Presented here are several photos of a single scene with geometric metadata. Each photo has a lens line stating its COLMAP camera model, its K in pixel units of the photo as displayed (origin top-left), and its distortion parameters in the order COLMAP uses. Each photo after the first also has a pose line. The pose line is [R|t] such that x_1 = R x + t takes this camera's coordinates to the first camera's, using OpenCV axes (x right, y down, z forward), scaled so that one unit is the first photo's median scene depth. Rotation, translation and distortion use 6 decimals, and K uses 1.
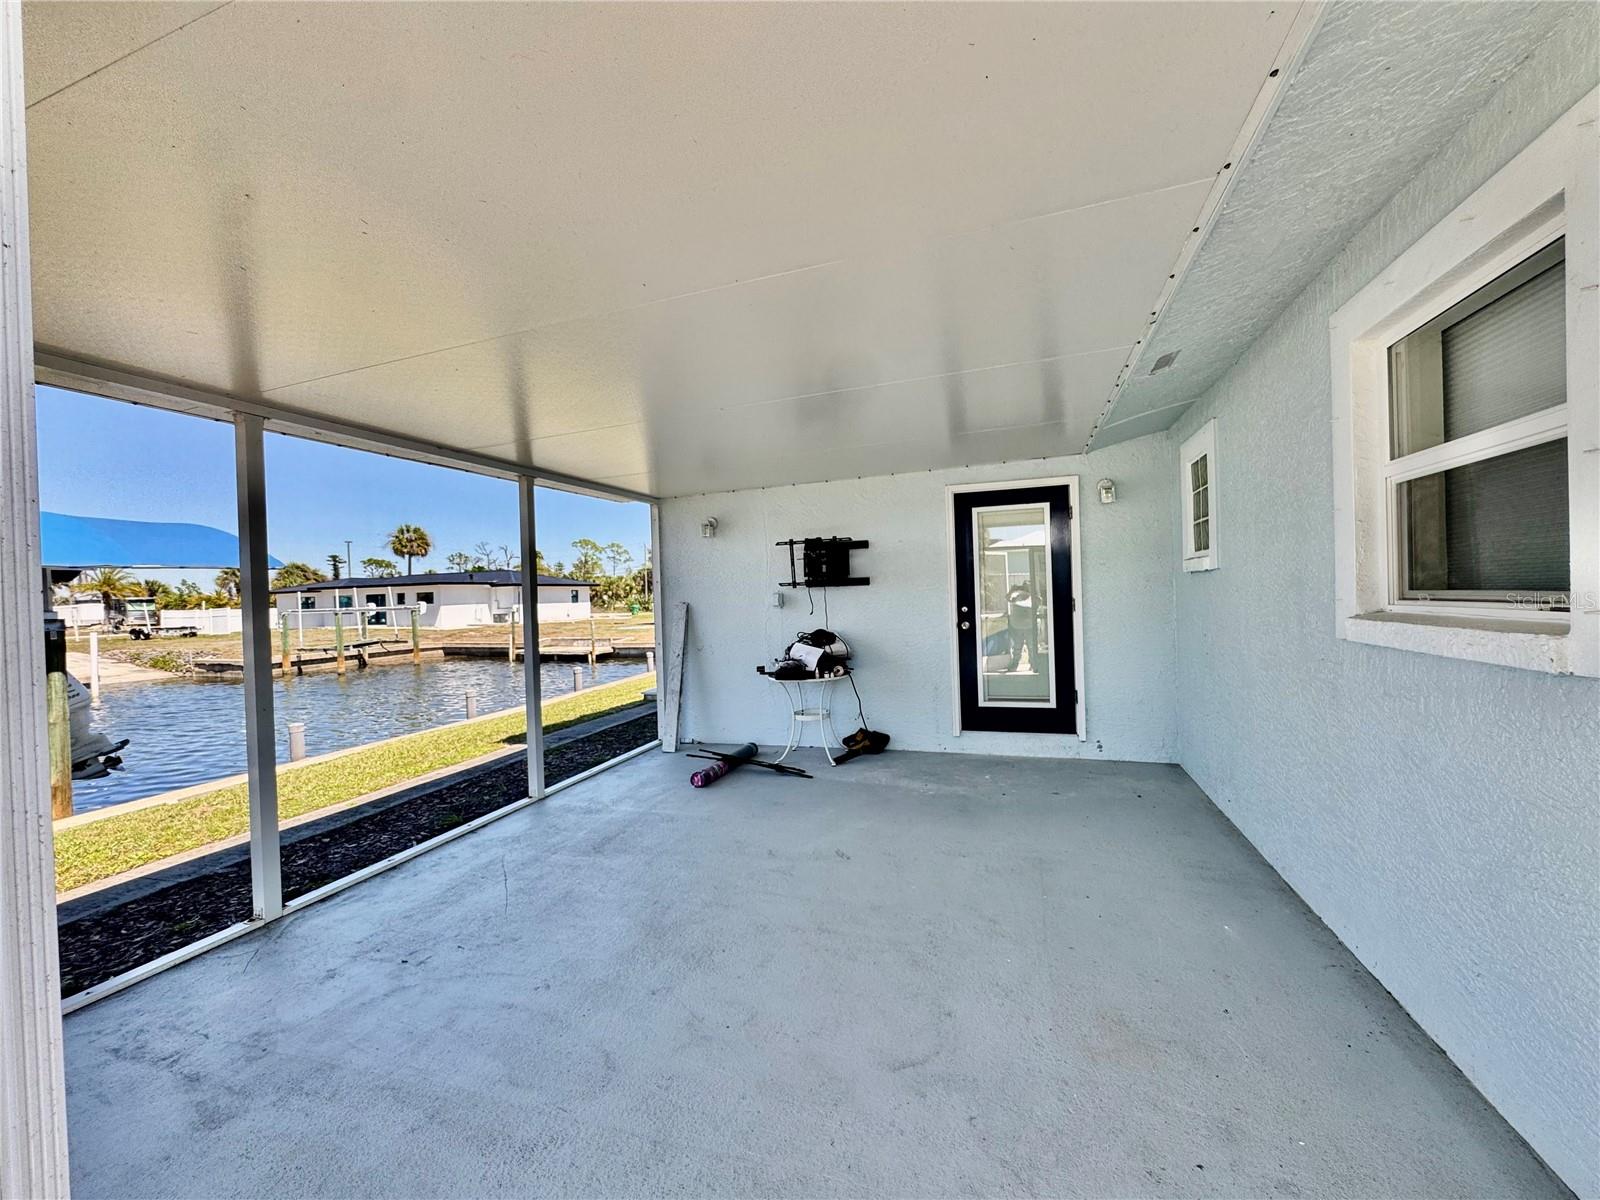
lens RADIAL K [[633.6, 0, 800.0], [0, 633.6, 600.0], [0, 0, 1]] dist [-0.001035, -0.000071]
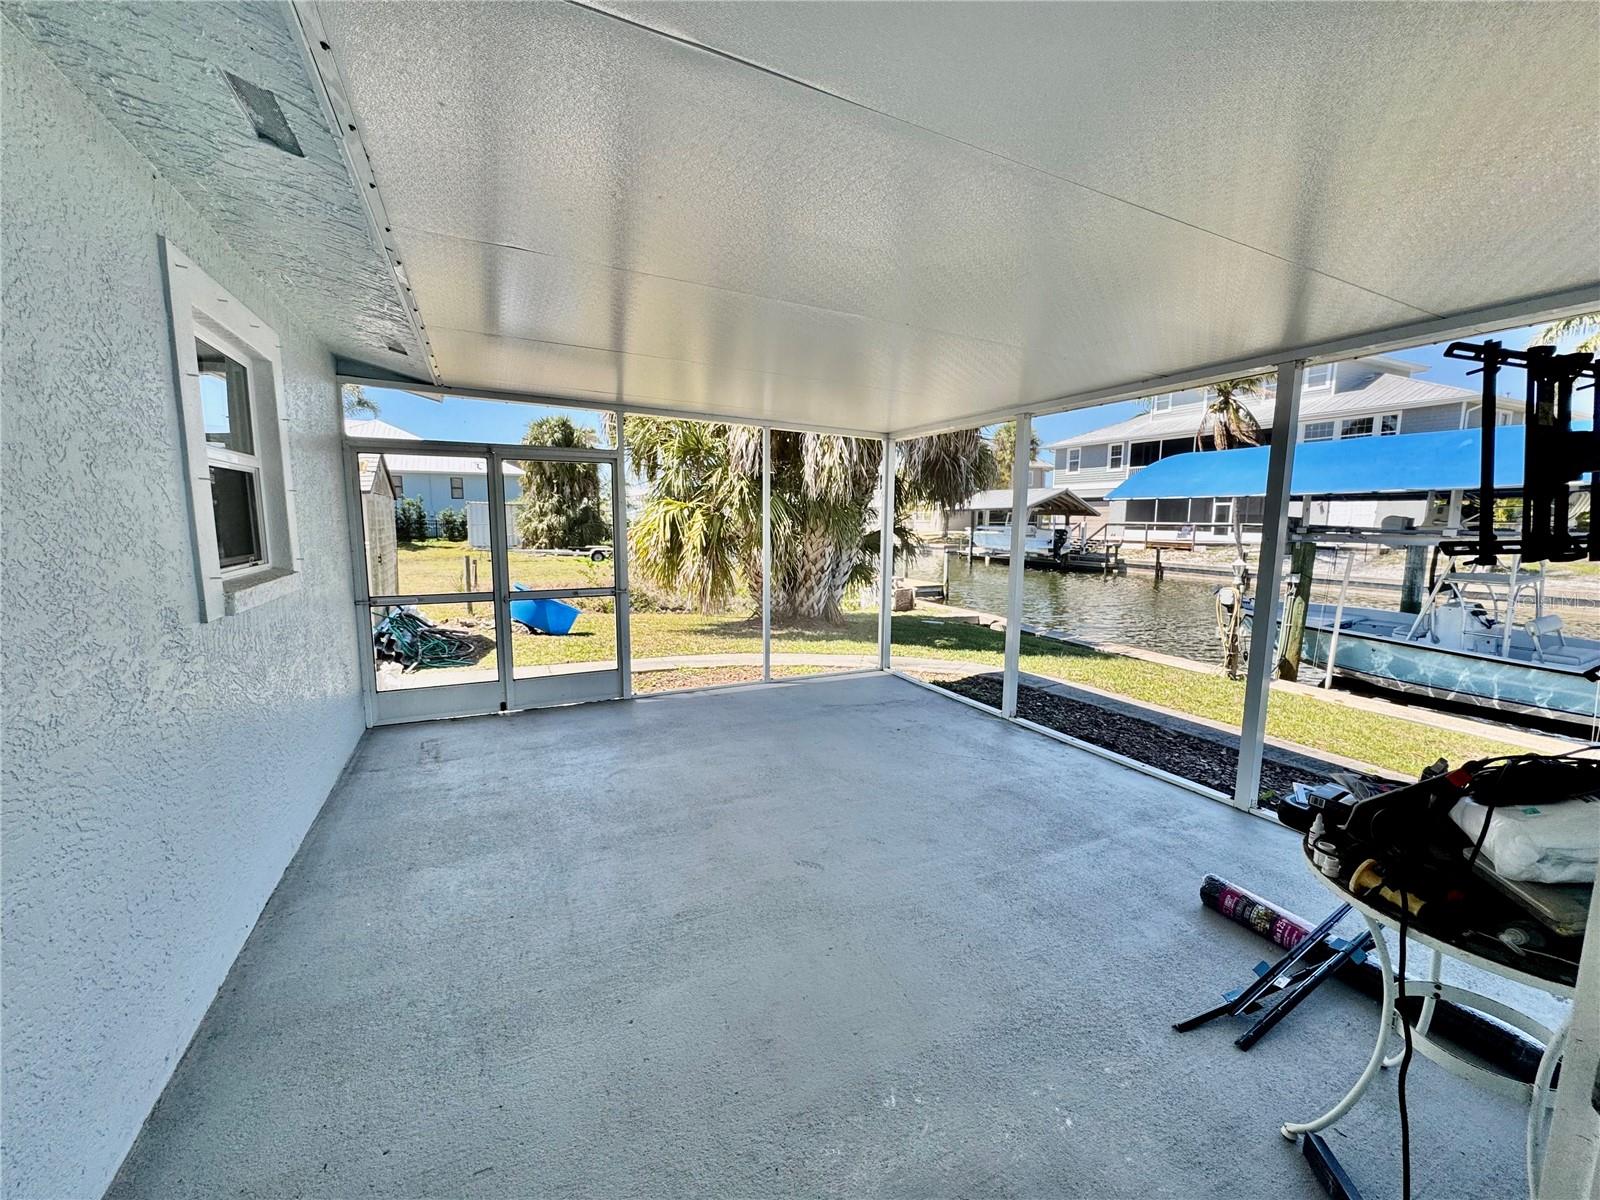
lens RADIAL K [[633.6, 0, 800.0], [0, 633.6, 600.0], [0, 0, 1]] dist [-0.001035, -0.000071]
pose [[-0.708026, 0.118835, -0.696116, 0.551980], [0.007681, 0.986977, 0.160676, -0.067354], [0.706145, 0.108416, -0.699718, 1.382512]]
